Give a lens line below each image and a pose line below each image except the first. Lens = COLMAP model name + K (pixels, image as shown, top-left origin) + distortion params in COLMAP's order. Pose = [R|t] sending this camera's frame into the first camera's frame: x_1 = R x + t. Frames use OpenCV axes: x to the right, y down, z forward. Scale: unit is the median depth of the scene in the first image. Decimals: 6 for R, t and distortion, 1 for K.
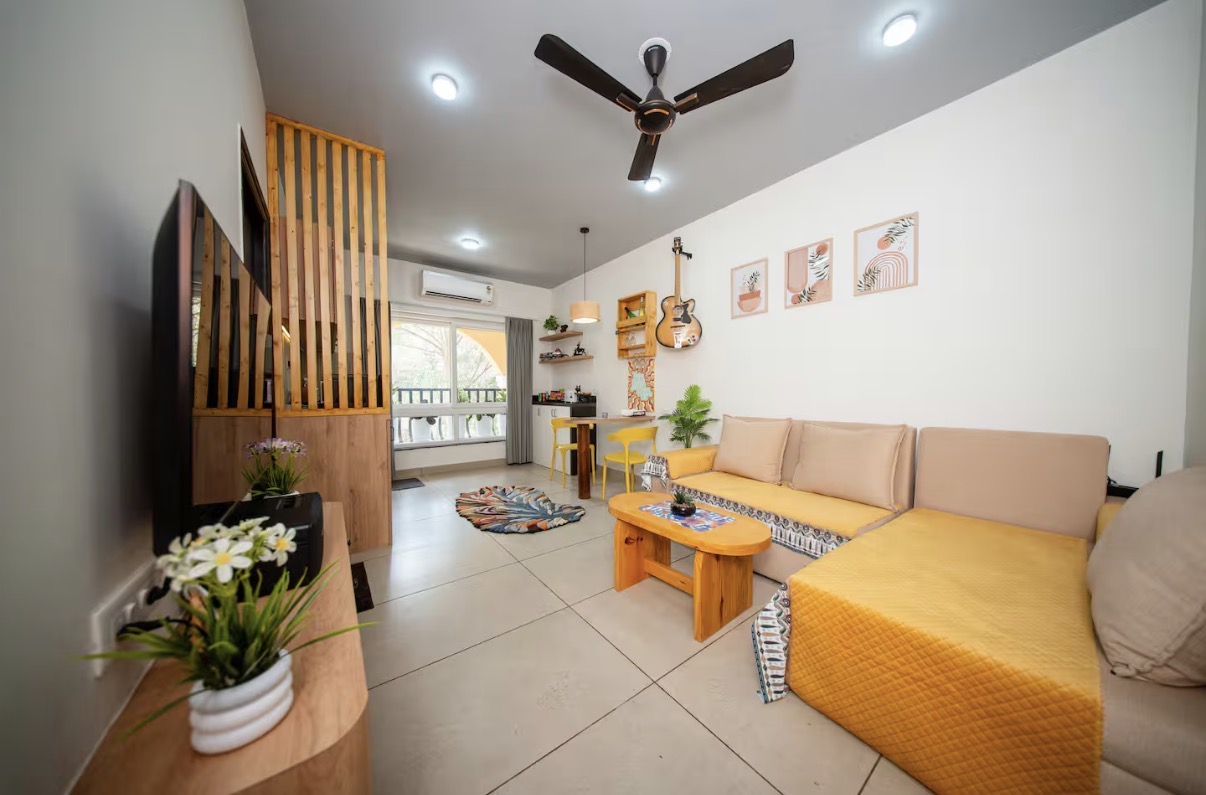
lens RADIAL K [[359.8, 0, 604.6], [0, 359.8, 402.5], [0, 0, 1]] dist [0.000071, -0.000002]
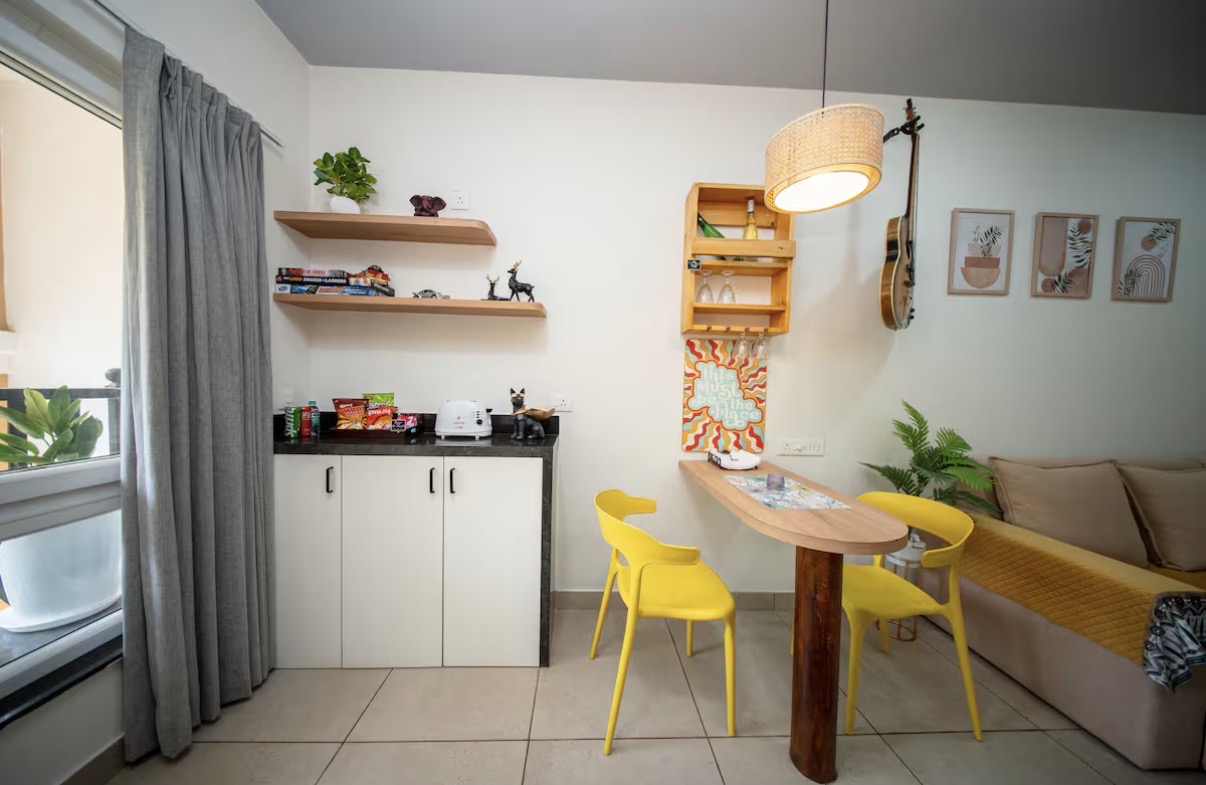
lens RADIAL K [[366.8, 0, 589.8], [0, 366.8, 397.6], [0, 0, 1]] dist [-0.000166, -0.001512]
pose [[0.574713, -0.020228, 0.818105, -0.489765], [-0.000441, 0.999687, 0.025028, -0.072990], [-0.818355, -0.014745, 0.574524, 1.131327]]
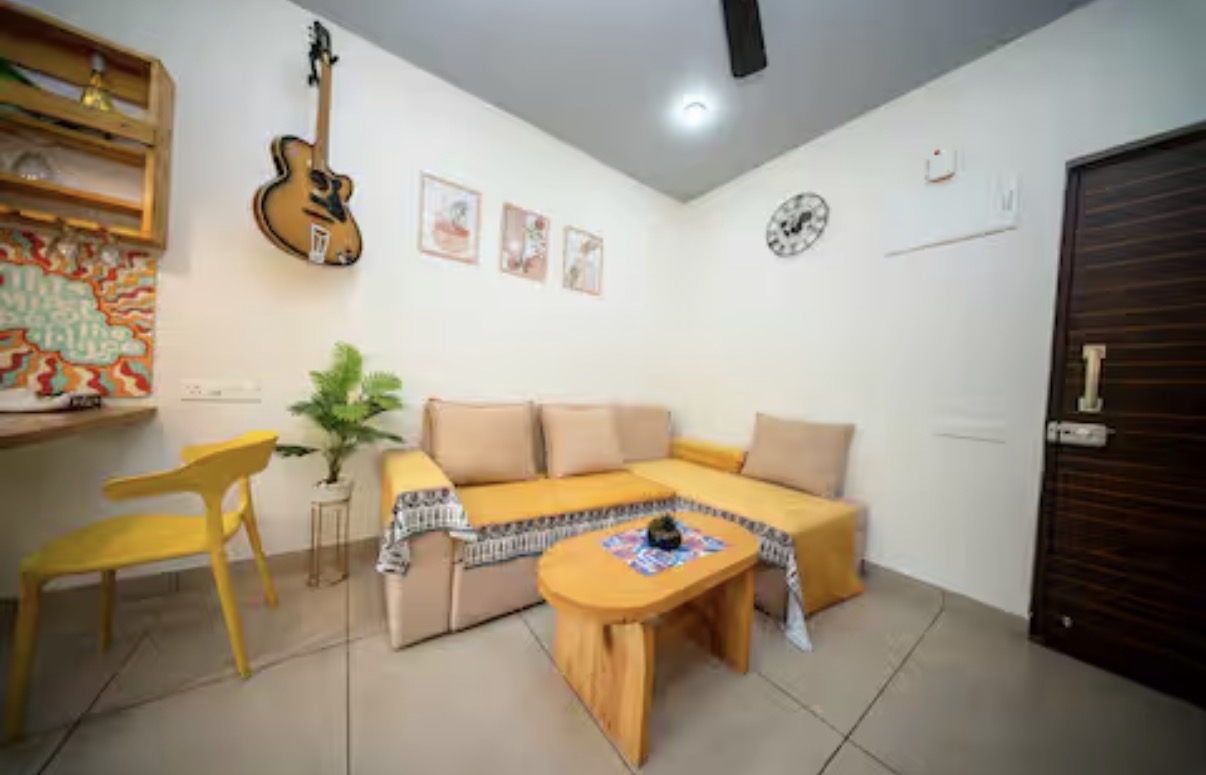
lens RADIAL K [[351.5, 0, 601.2], [0, 351.5, 394.0], [0, 0, 1]] dist [0.000655, -0.001114]
pose [[0.020717, -0.019423, 0.999597, -0.273032], [-0.031926, 0.999289, 0.020079, 0.002105], [-0.999276, -0.032329, 0.020082, 0.649726]]
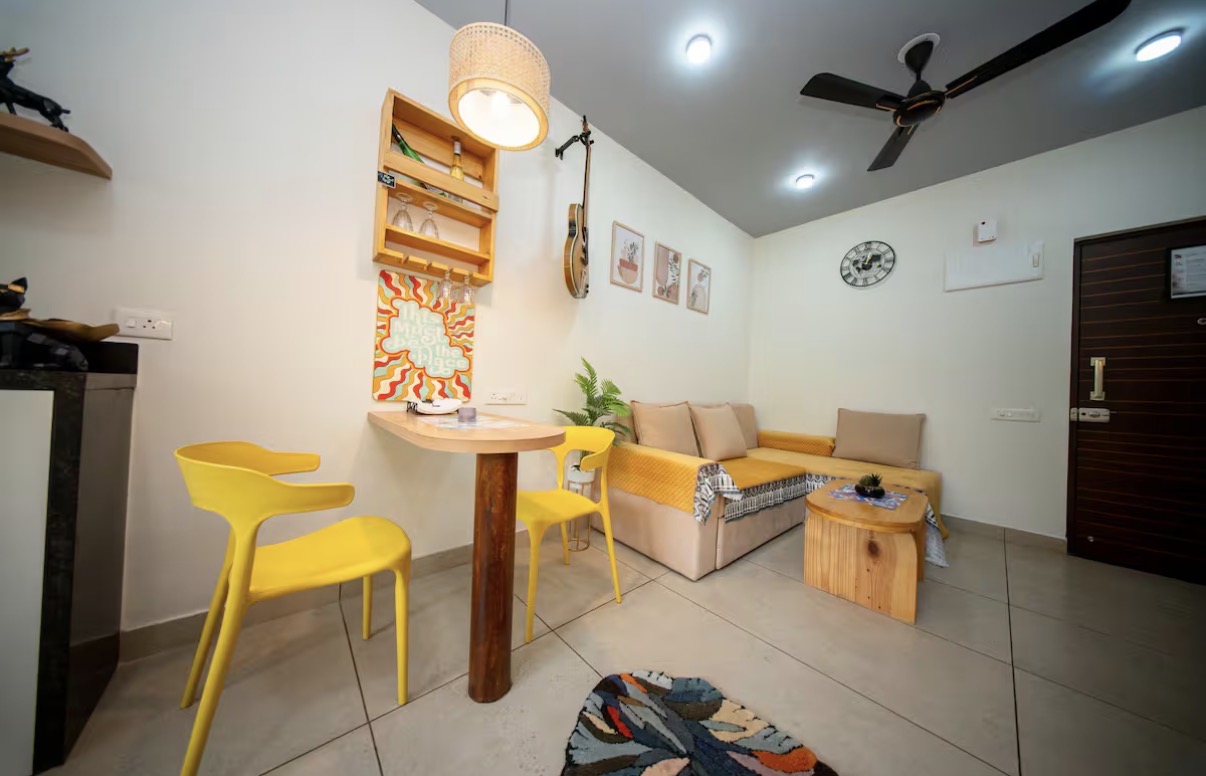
lens RADIAL K [[353.5, 0, 603.0], [0, 353.5, 388.0], [0, 0, 1]] dist [0.007104, -0.002808]
pose [[-0.088042, 0.008052, 0.996084, -0.427977], [-0.015960, 0.999828, -0.009493, 0.012100], [-0.995989, -0.016733, -0.087899, 1.078258]]
